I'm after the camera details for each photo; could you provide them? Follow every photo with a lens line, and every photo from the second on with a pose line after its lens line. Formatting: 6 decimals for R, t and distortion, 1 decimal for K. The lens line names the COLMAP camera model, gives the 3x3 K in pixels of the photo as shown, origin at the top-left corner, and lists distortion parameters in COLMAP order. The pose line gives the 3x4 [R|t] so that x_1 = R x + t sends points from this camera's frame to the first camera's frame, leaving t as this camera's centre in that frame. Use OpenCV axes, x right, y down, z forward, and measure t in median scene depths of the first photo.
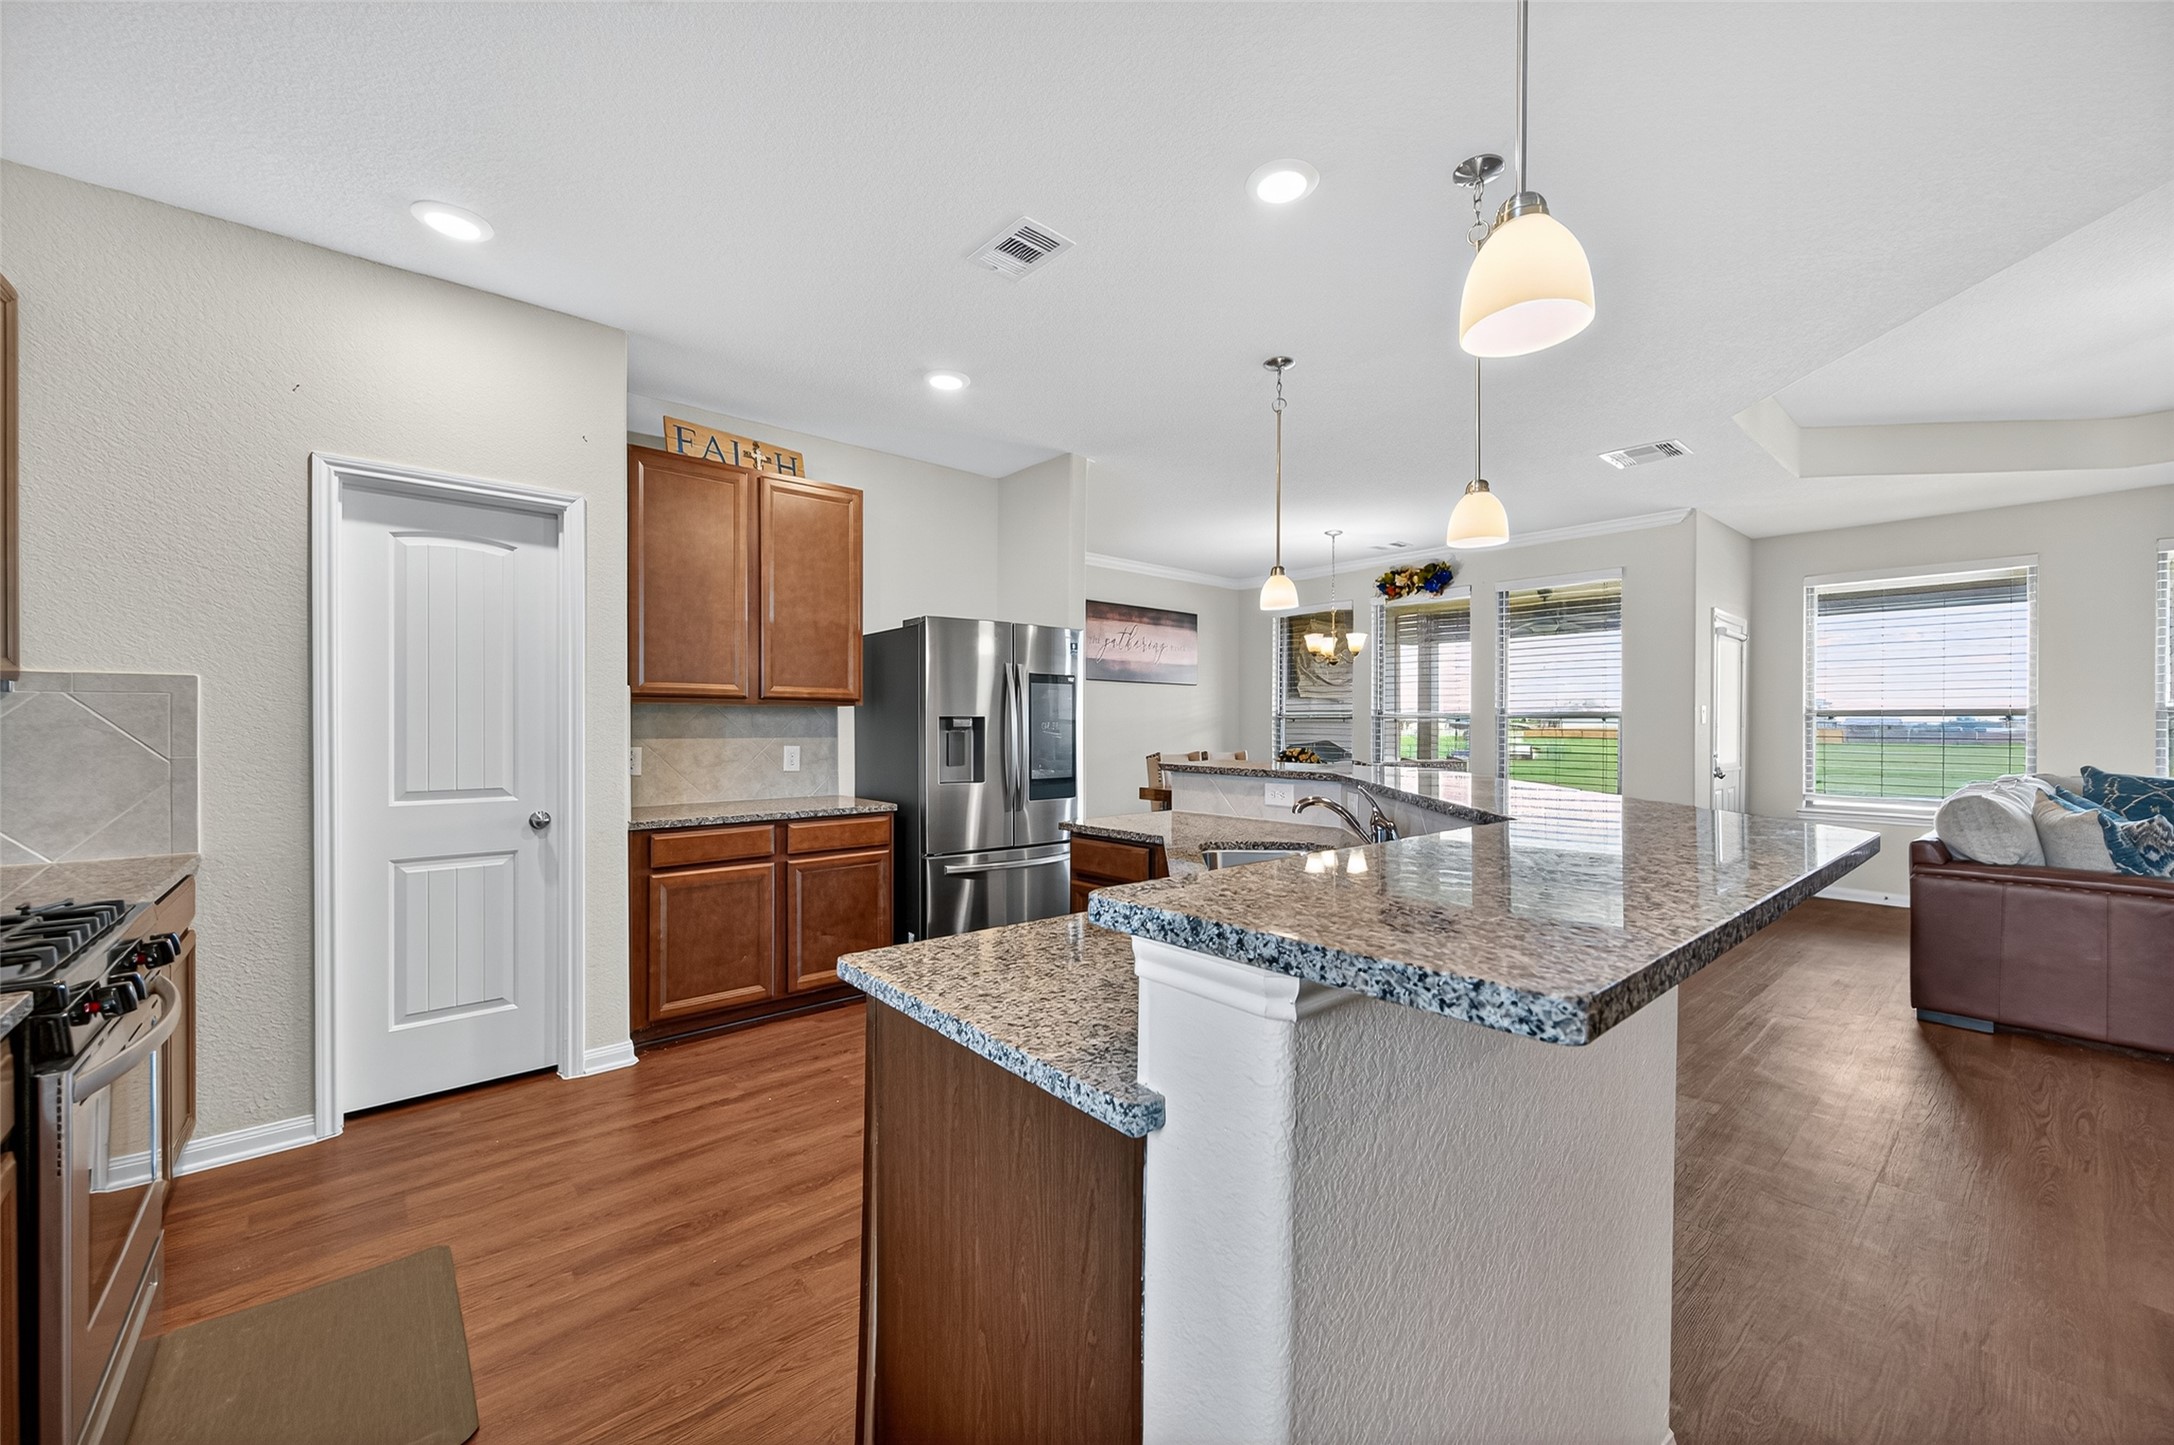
lens RADIAL K [[849.4, 0, 1093.6], [0, 849.4, 727.5], [0, 0, 1]] dist [0.006718, -0.000846]
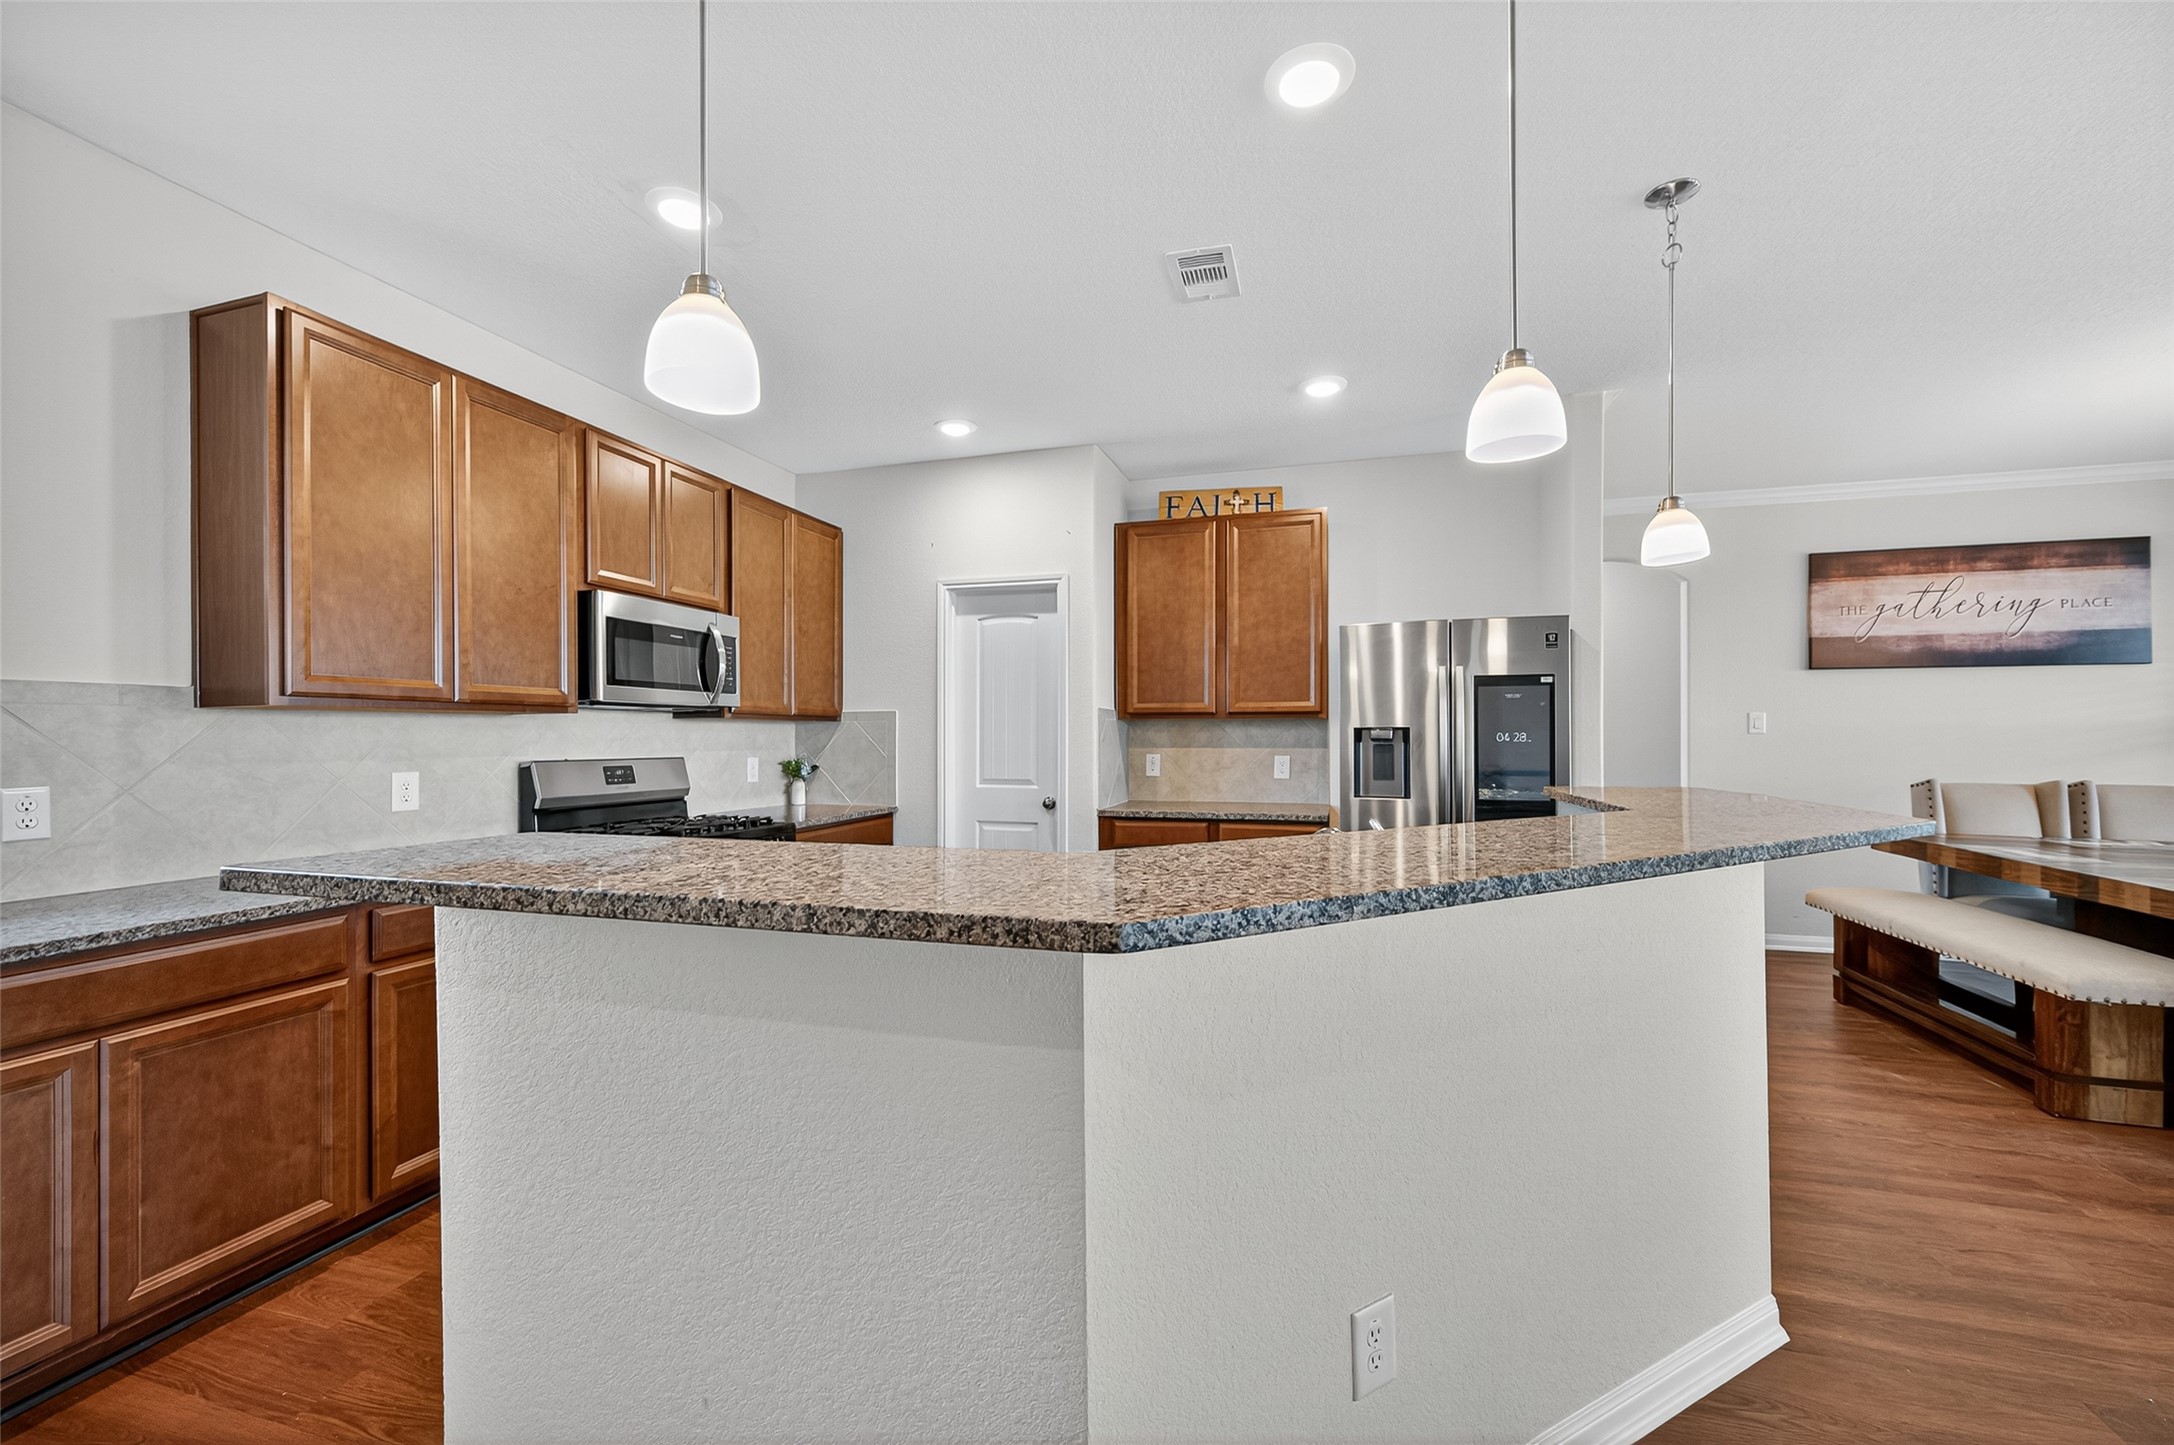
lens RADIAL K [[849.4, 0, 1085.5], [0, 849.4, 731.3], [0, 0, 1]] dist [0.006718, -0.000846]
pose [[0.529001, -0.006808, -0.848594, 0.485481], [-0.000122, 0.999967, -0.008098, -0.000870], [0.848621, 0.004387, 0.528982, 0.234044]]
